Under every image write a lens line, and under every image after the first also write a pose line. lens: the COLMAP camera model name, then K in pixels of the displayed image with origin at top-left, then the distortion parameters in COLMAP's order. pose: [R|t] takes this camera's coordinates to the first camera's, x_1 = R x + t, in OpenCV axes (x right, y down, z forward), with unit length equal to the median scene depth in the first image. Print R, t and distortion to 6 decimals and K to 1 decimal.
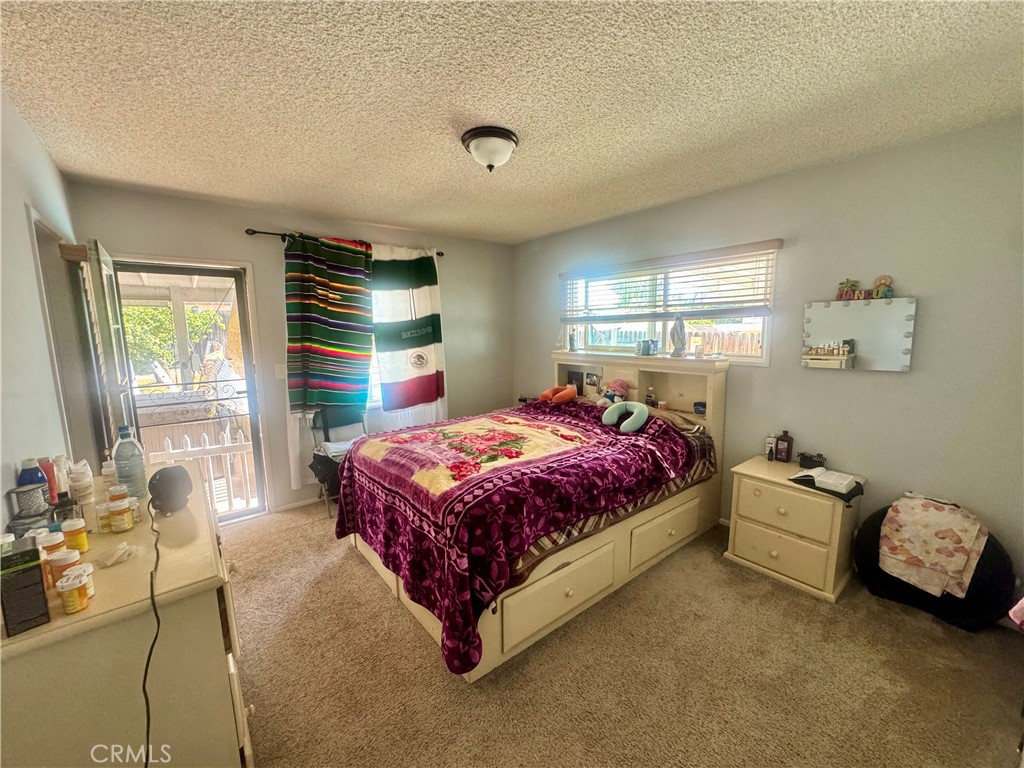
lens RADIAL K [[410.4, 0, 510.8], [0, 410.4, 382.5], [0, 0, 1]] dist [-0.007874, 0.000894]
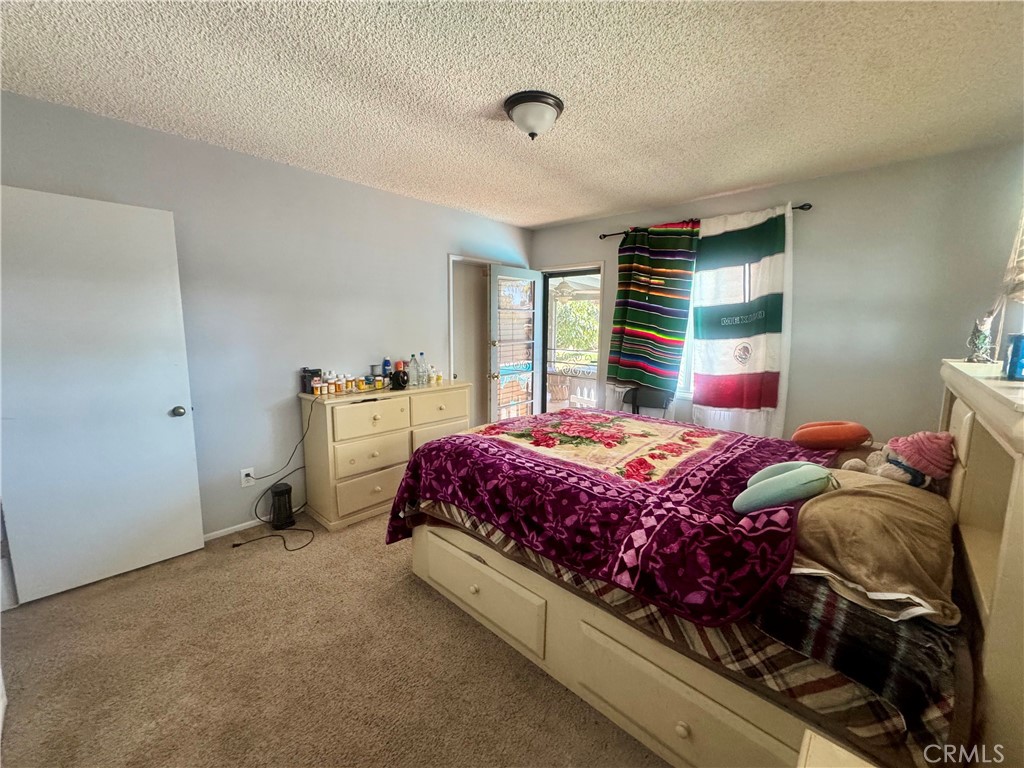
lens RADIAL K [[410.4, 0, 511.9], [0, 410.4, 382.5], [0, 0, 1]] dist [-0.007874, 0.000894]
pose [[0.136593, 0.153154, -0.978717, 0.556215], [-0.146903, 0.980185, 0.132881, -0.042907], [0.979674, 0.125626, 0.156385, 0.497495]]
